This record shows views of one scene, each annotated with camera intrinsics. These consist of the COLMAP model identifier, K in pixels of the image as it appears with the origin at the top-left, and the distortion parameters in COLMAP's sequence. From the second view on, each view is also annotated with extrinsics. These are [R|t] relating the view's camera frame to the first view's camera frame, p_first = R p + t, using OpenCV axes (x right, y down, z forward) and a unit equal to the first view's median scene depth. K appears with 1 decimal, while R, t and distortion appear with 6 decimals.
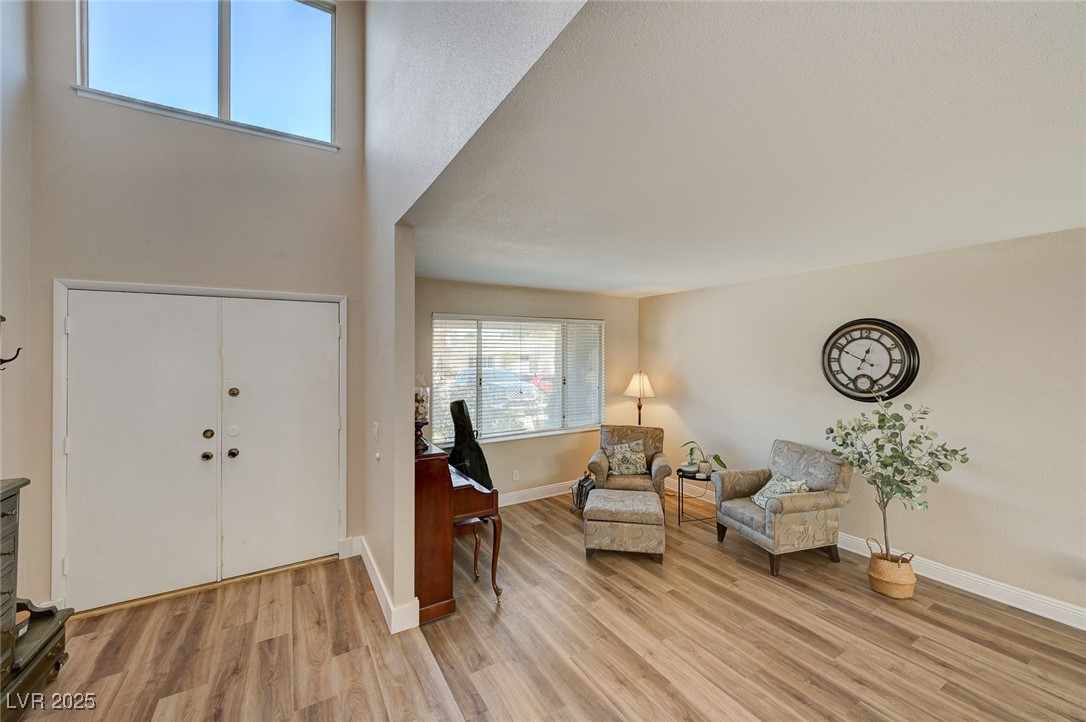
lens RADIAL K [[428.4, 0, 543.6], [0, 428.4, 351.4], [0, 0, 1]] dist [0.002881, 0.001229]
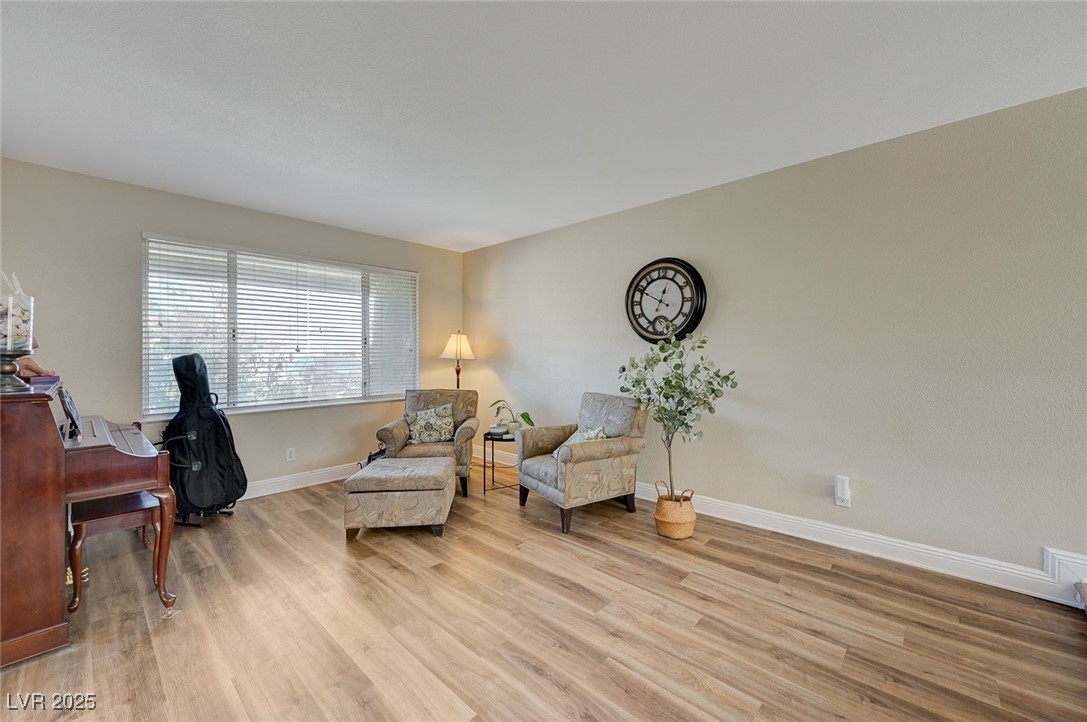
lens RADIAL K [[428.8, 0, 547.5], [0, 428.8, 355.1], [0, 0, 1]] dist [0.002881, 0.001229]
pose [[0.960102, -0.000820, 0.279649, 0.254672], [-0.001588, 0.999964, 0.008382, 0.146815], [-0.279646, -0.008492, 0.960066, 0.160647]]
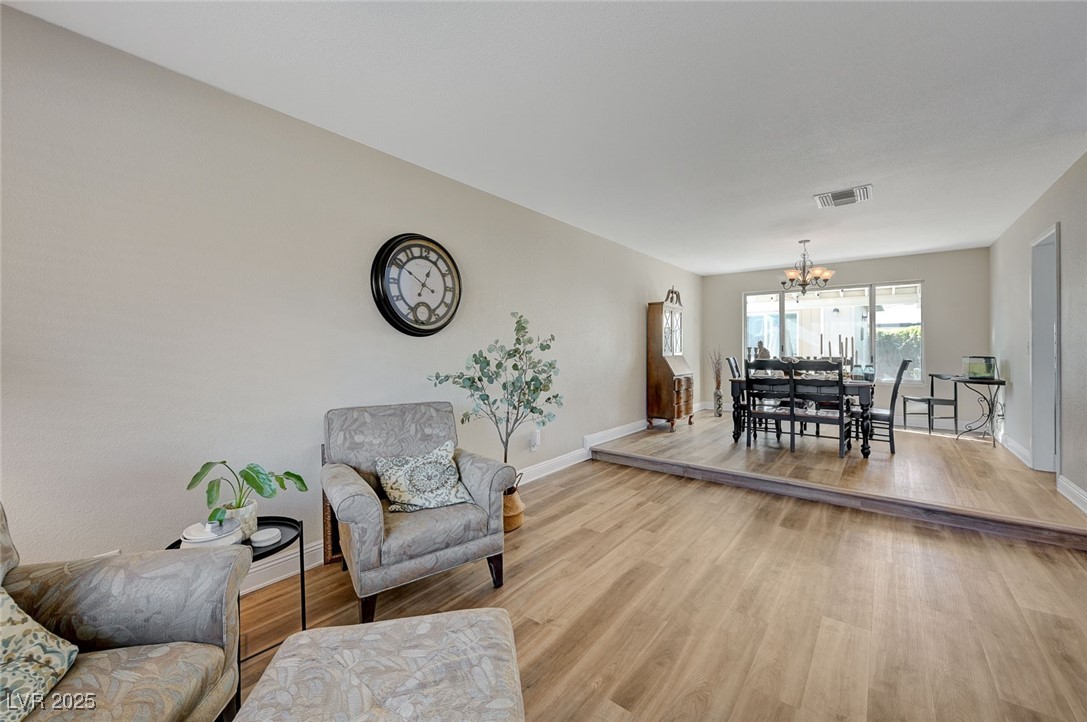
lens RADIAL K [[428.8, 0, 547.5], [0, 428.8, 350.2], [0, 0, 1]] dist [0.002881, 0.001229]
pose [[-0.348690, -0.000319, 0.937238, -0.110966], [0.000701, 1.000000, 0.000601, 0.158210], [-0.937238, 0.000867, -0.348689, 1.164671]]
